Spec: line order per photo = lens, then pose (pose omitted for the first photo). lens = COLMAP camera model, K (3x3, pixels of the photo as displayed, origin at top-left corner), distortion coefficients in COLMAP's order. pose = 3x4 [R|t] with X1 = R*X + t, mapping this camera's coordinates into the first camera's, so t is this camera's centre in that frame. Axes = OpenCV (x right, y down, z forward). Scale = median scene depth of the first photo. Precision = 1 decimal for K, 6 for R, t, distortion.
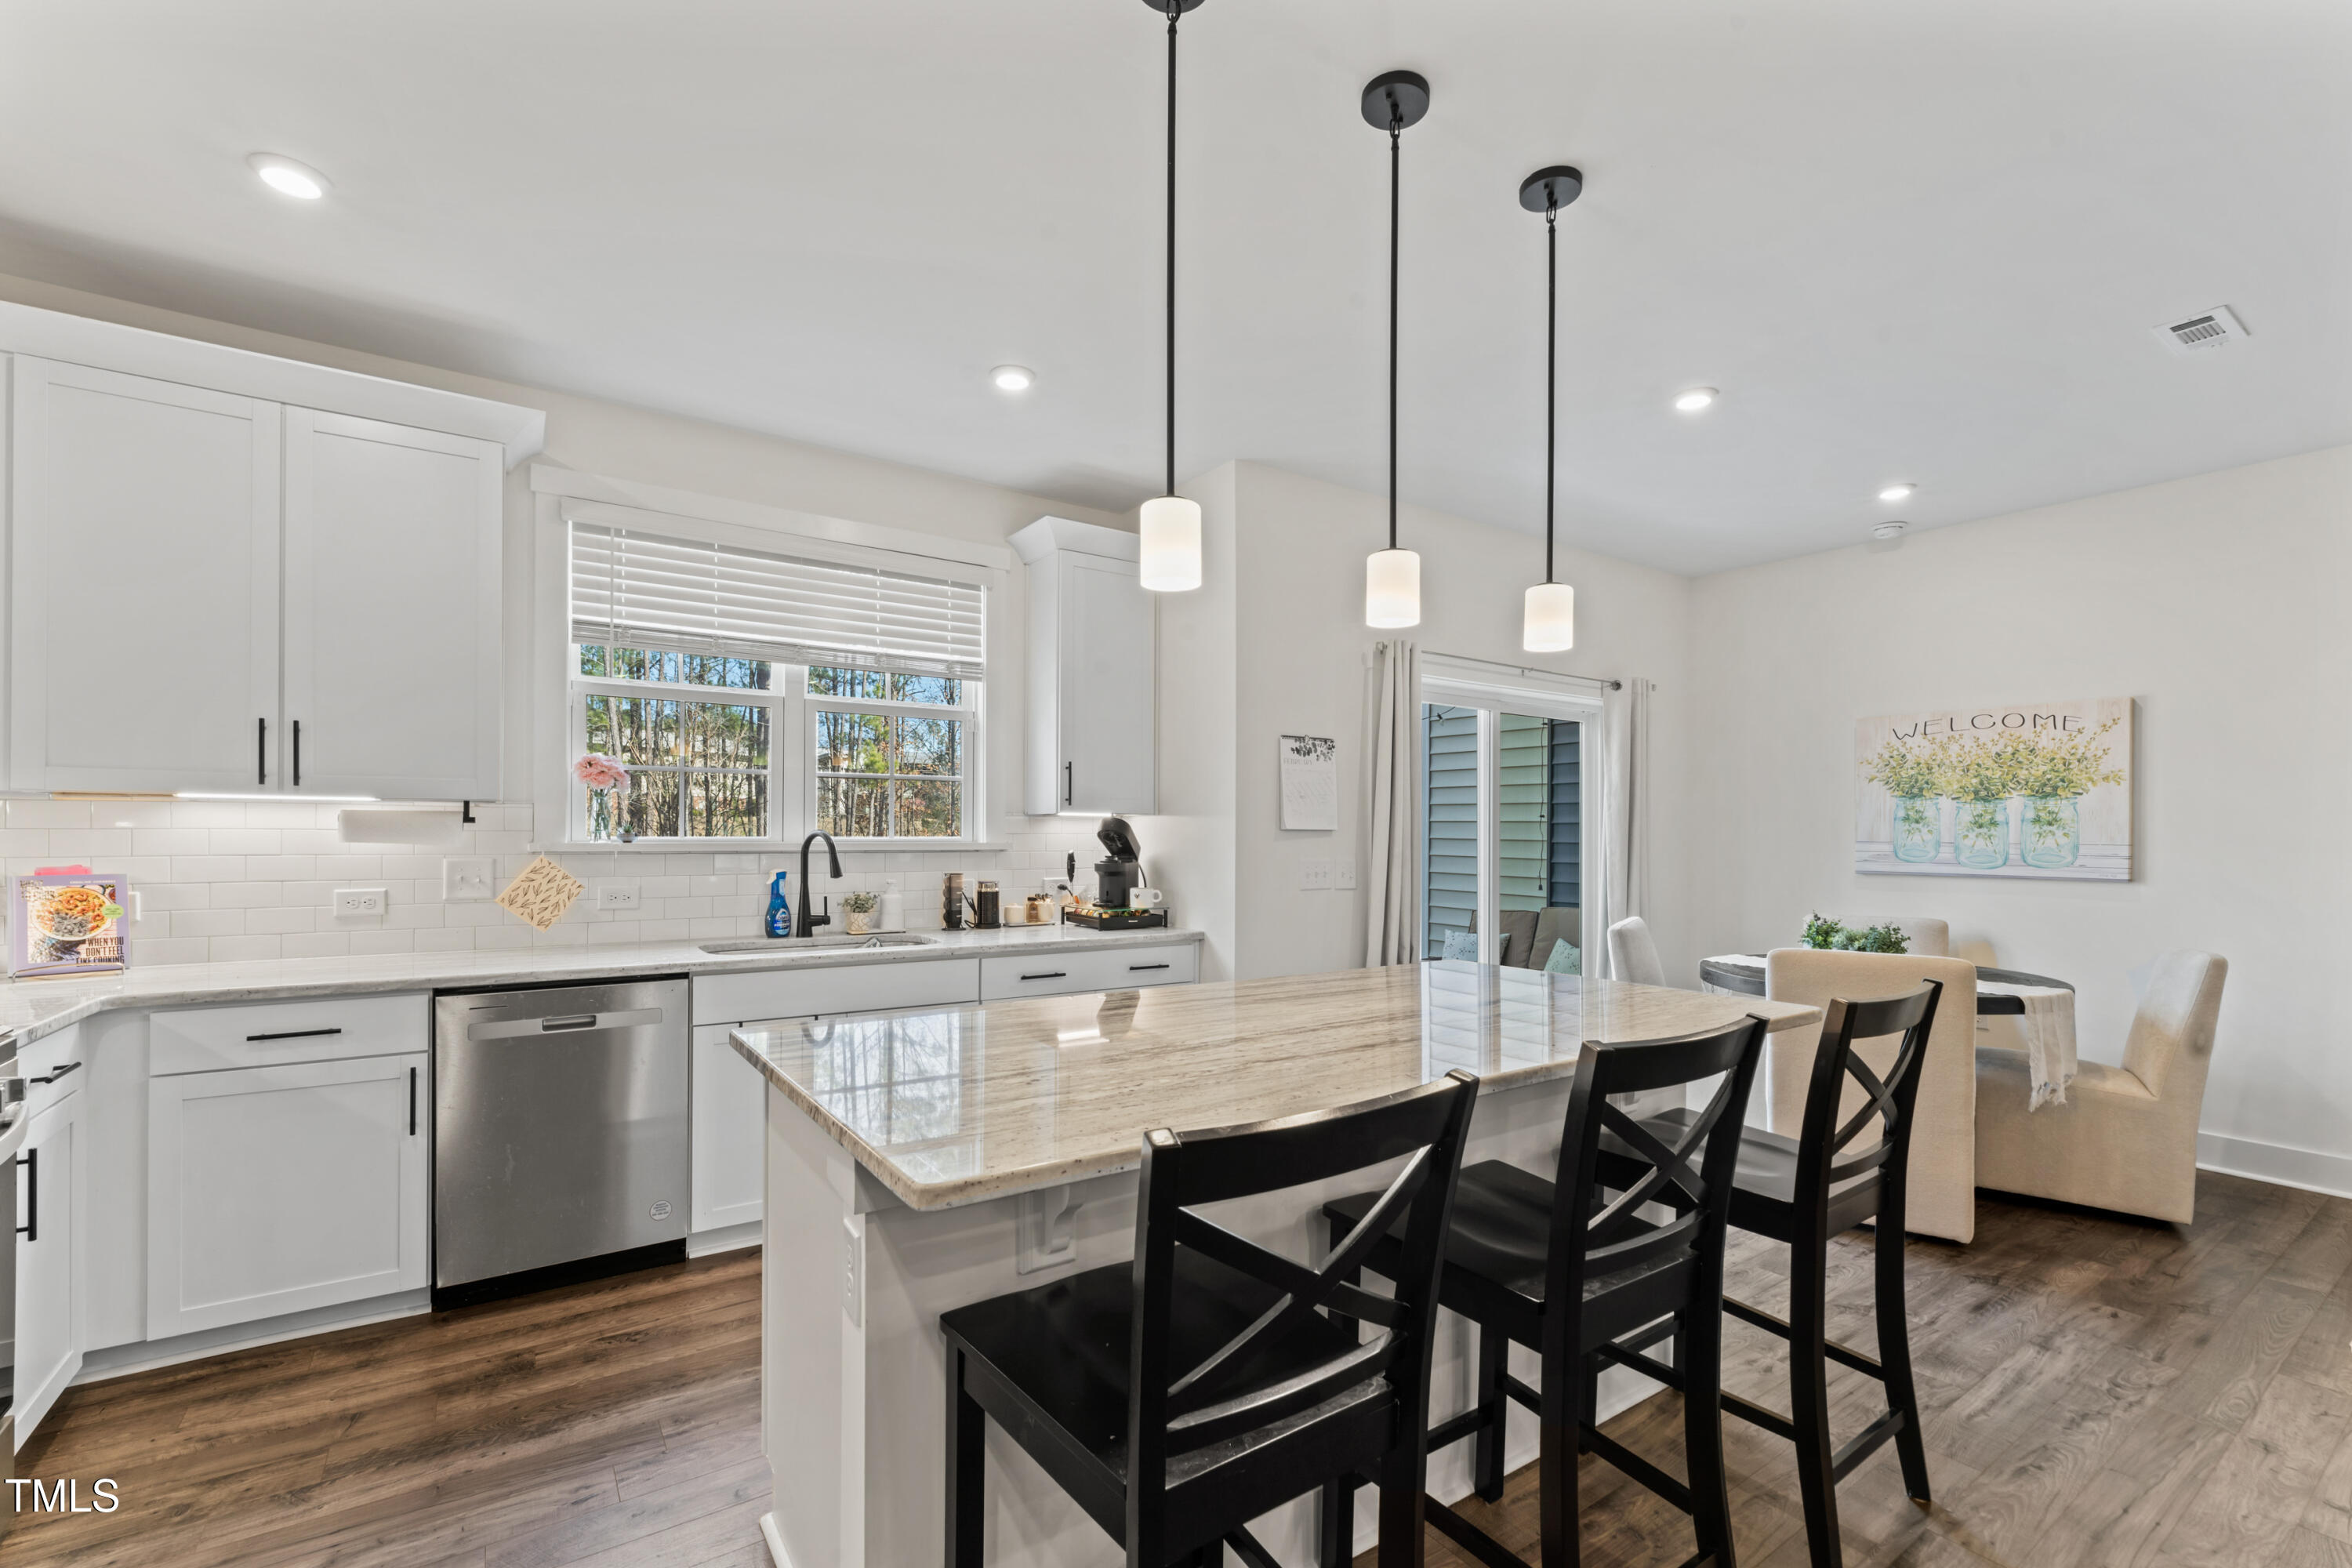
lens RADIAL K [[1005.6, 0, 1175.6], [0, 1005.6, 831.4], [0, 0, 1]] dist [0.001940, -0.000158]
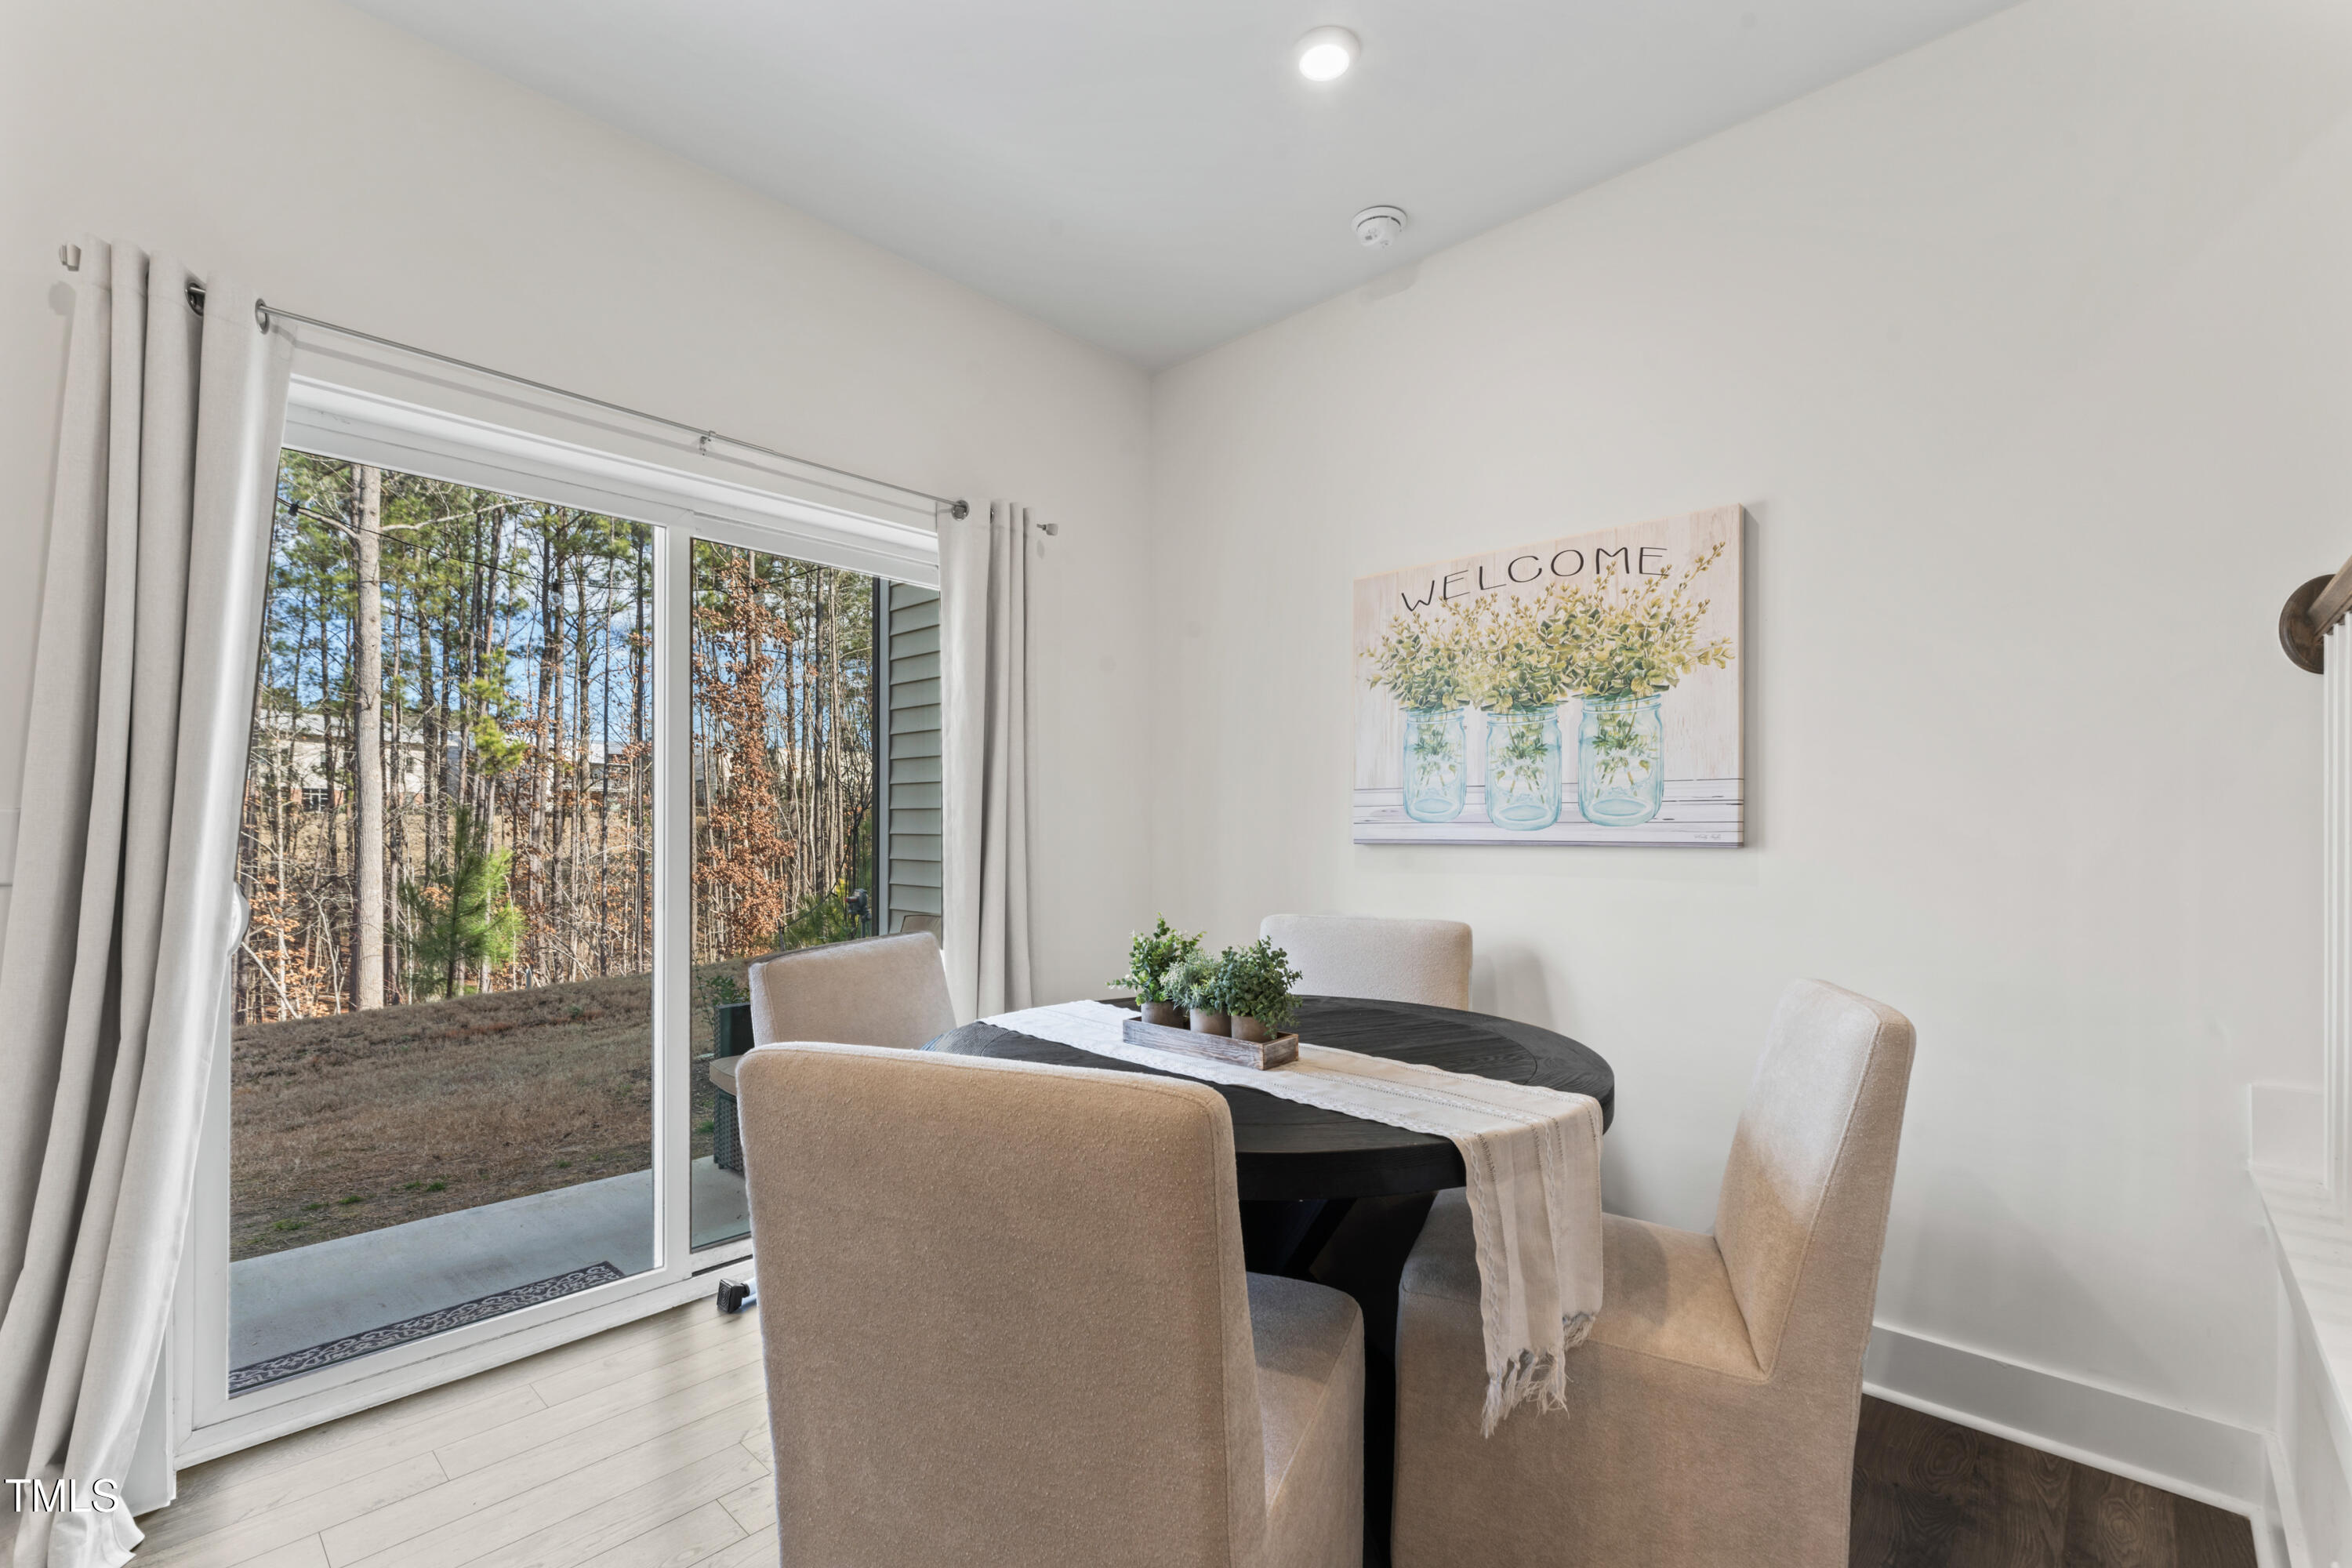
lens RADIAL K [[987.6, 0, 1182.6], [0, 987.6, 828.5], [0, 0, 1]] dist [-0.001882, -0.000490]
pose [[0.979702, -0.004018, 0.200418, 0.551598], [0.004756, 0.999984, -0.003201, 0.040311], [-0.200402, 0.004089, 0.979705, 0.545496]]
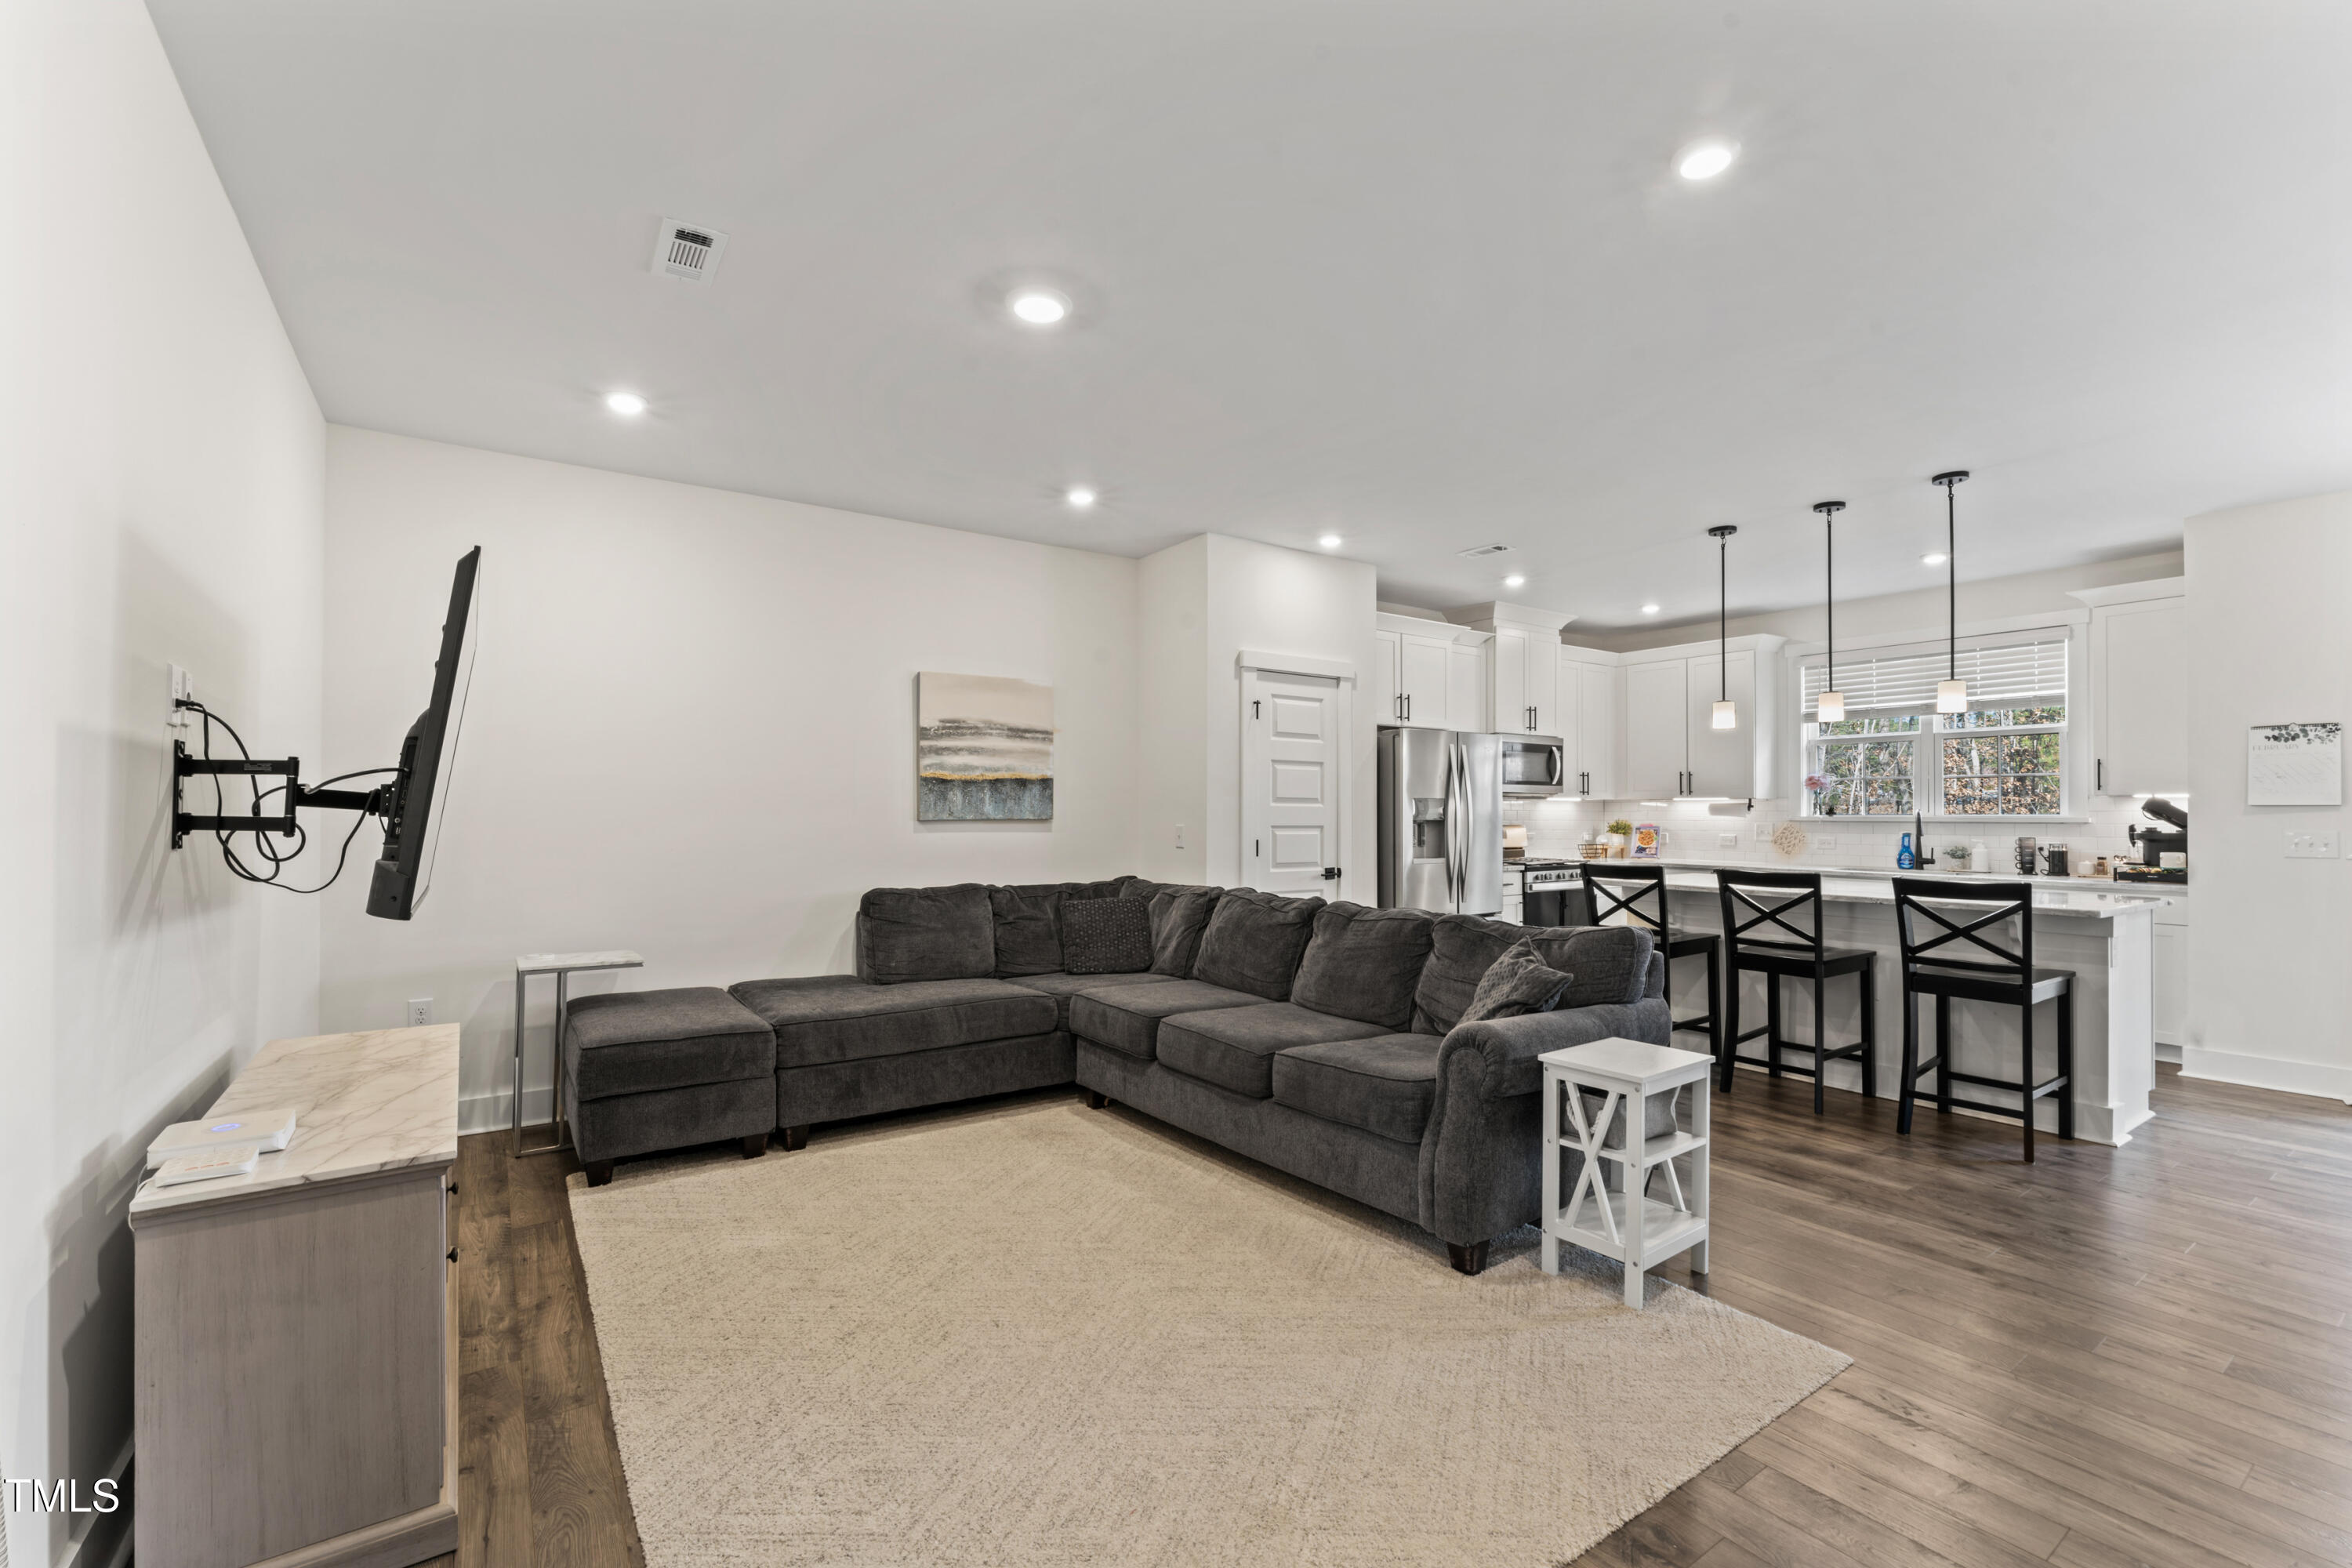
lens RADIAL K [[998.9, 0, 1199.3], [0, 998.9, 811.8], [0, 0, 1]] dist [-0.001178, -0.000272]
pose [[0.023094, -0.007328, -0.999706, 1.214042], [0.000184, 0.999973, -0.007326, 0.013727], [0.999733, -0.000014, 0.023095, -0.272589]]
